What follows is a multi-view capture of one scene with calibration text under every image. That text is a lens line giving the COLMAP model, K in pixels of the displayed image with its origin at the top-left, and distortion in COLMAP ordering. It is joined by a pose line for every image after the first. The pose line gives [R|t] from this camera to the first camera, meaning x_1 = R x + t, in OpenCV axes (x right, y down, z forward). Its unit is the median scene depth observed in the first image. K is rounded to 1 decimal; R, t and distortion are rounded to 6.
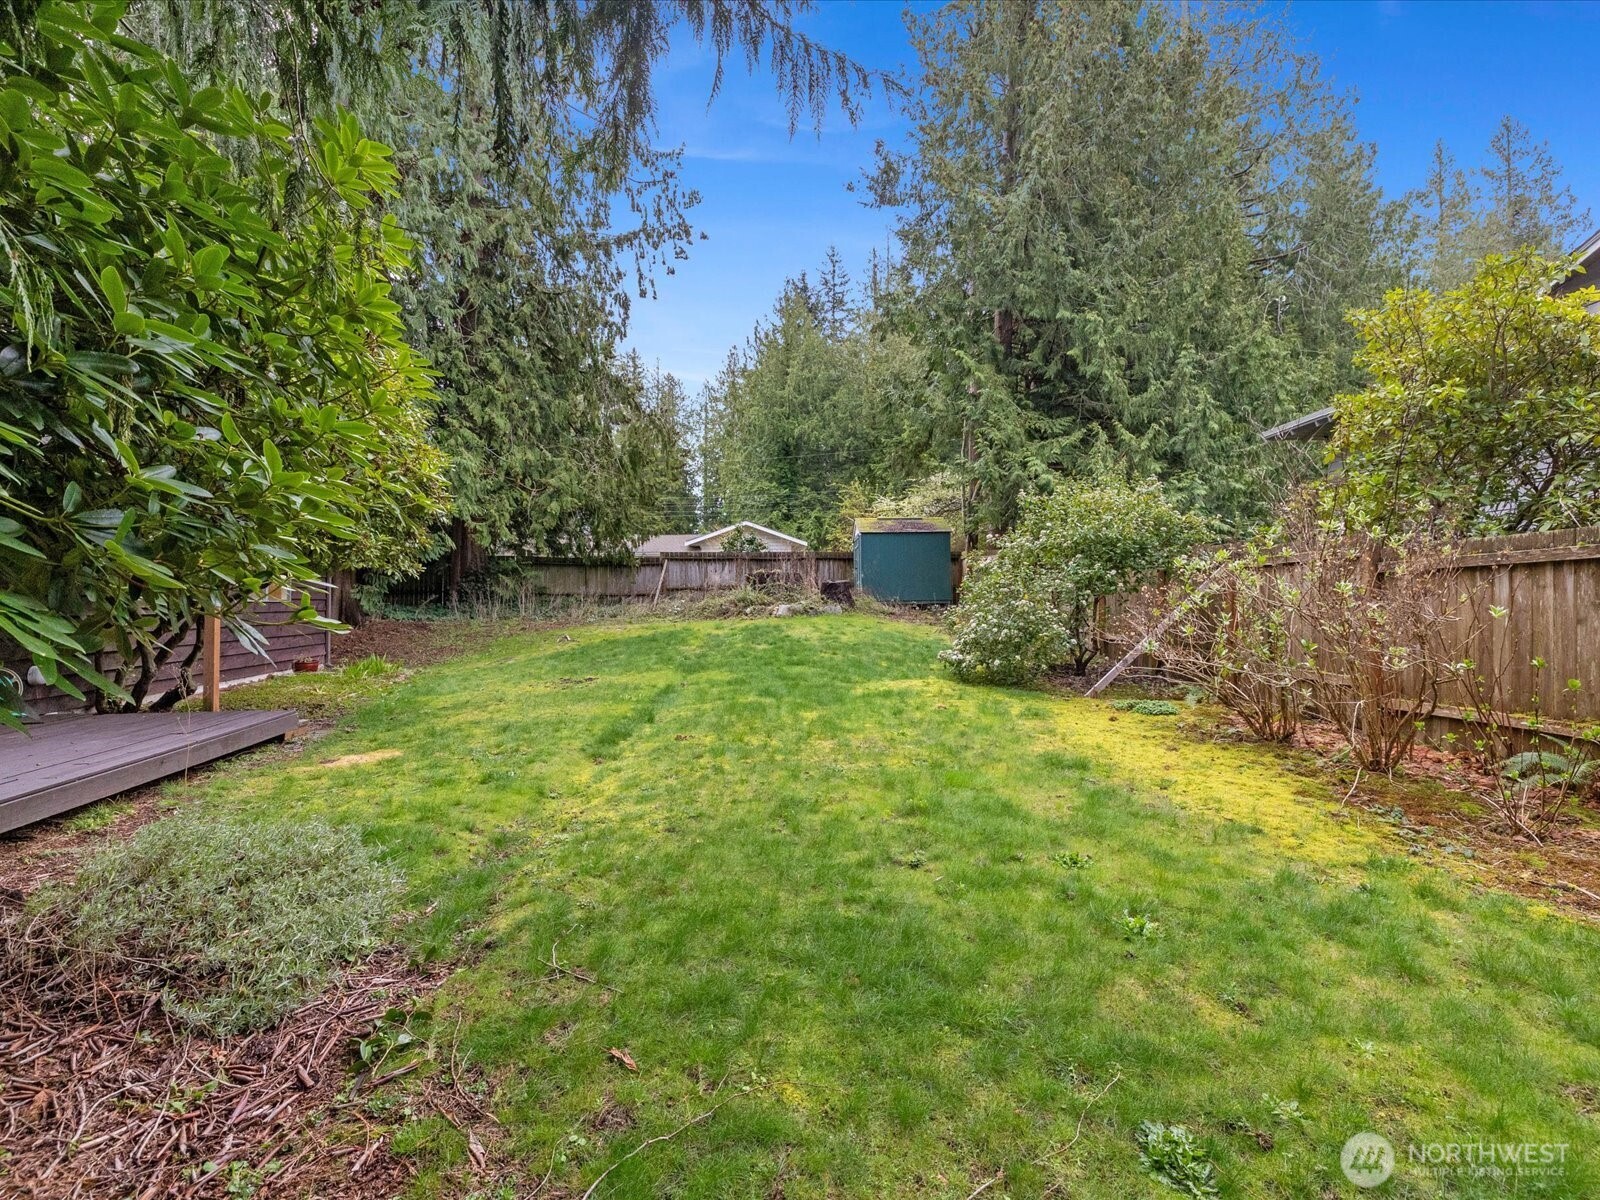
lens RADIAL K [[756.7, 0, 789.3], [0, 756.7, 604.0], [0, 0, 1]] dist [-0.004560, -0.000586]
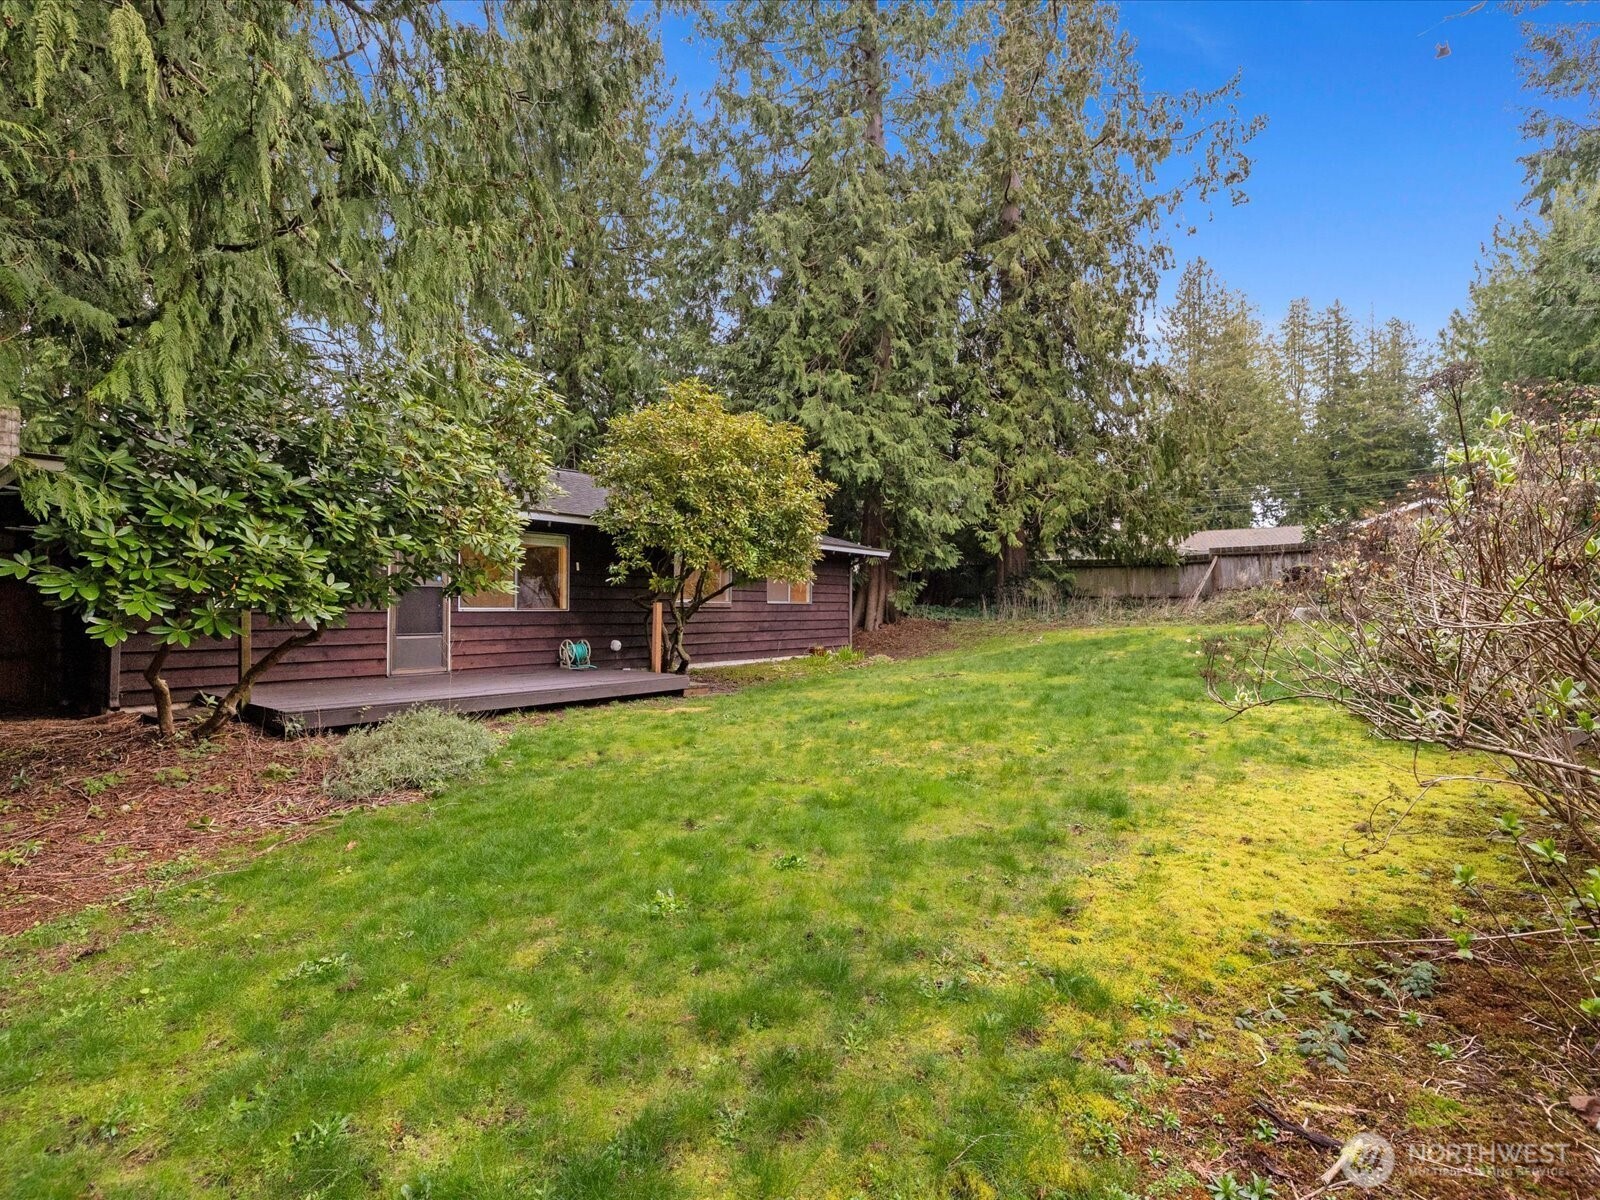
lens RADIAL K [[756.7, 0, 789.3], [0, 756.7, 604.0], [0, 0, 1]] dist [-0.004560, -0.000586]
pose [[0.640593, -0.002627, -0.767876, 0.228566], [-0.002420, 0.999982, -0.005441, 0.002653], [0.767877, 0.005344, 0.640575, 0.076506]]
